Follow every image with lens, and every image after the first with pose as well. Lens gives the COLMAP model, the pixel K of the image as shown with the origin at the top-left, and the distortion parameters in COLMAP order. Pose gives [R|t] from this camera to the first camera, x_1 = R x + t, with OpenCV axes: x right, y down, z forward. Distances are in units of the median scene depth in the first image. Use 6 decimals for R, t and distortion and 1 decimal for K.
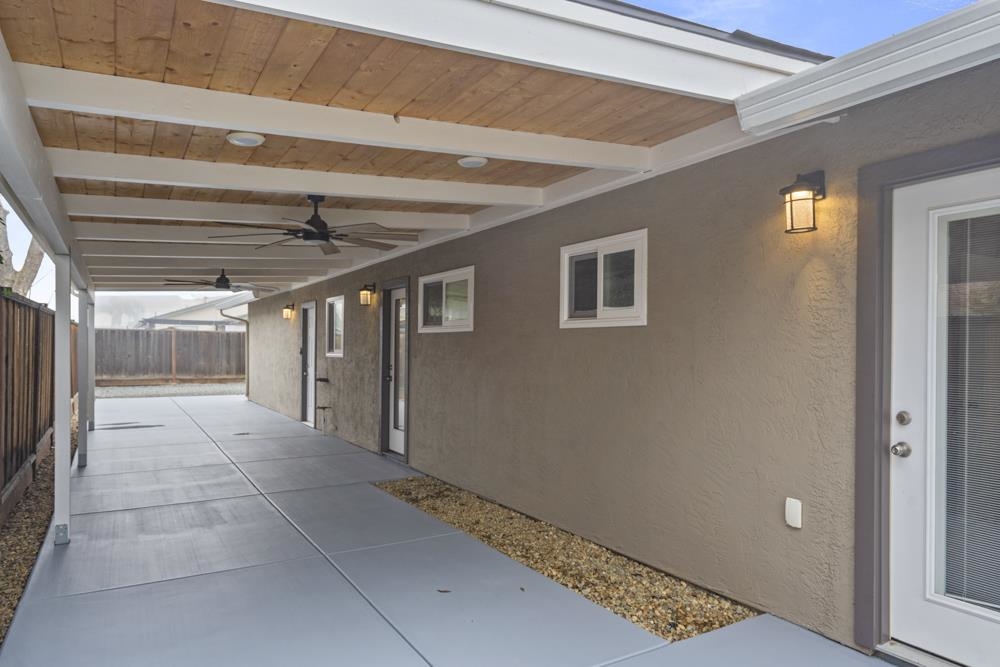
lens RADIAL K [[648.1, 0, 498.4], [0, 648.1, 343.9], [0, 0, 1]] dist [0.001091, -0.000104]
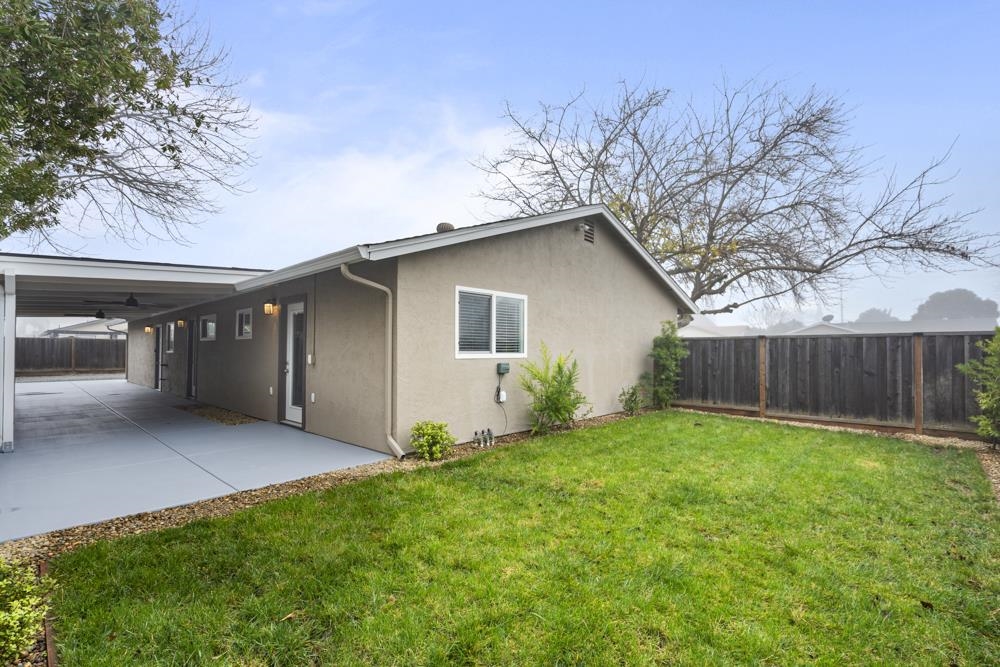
lens RADIAL K [[460.3, 0, 505.8], [0, 460.3, 336.7], [0, 0, 1]] dist [0.001420, -0.000157]
pose [[0.960577, -0.001178, 0.278011, 0.191863], [0.006910, 0.999783, -0.019636, 0.002840], [-0.277927, 0.020783, 0.960377, -0.354063]]
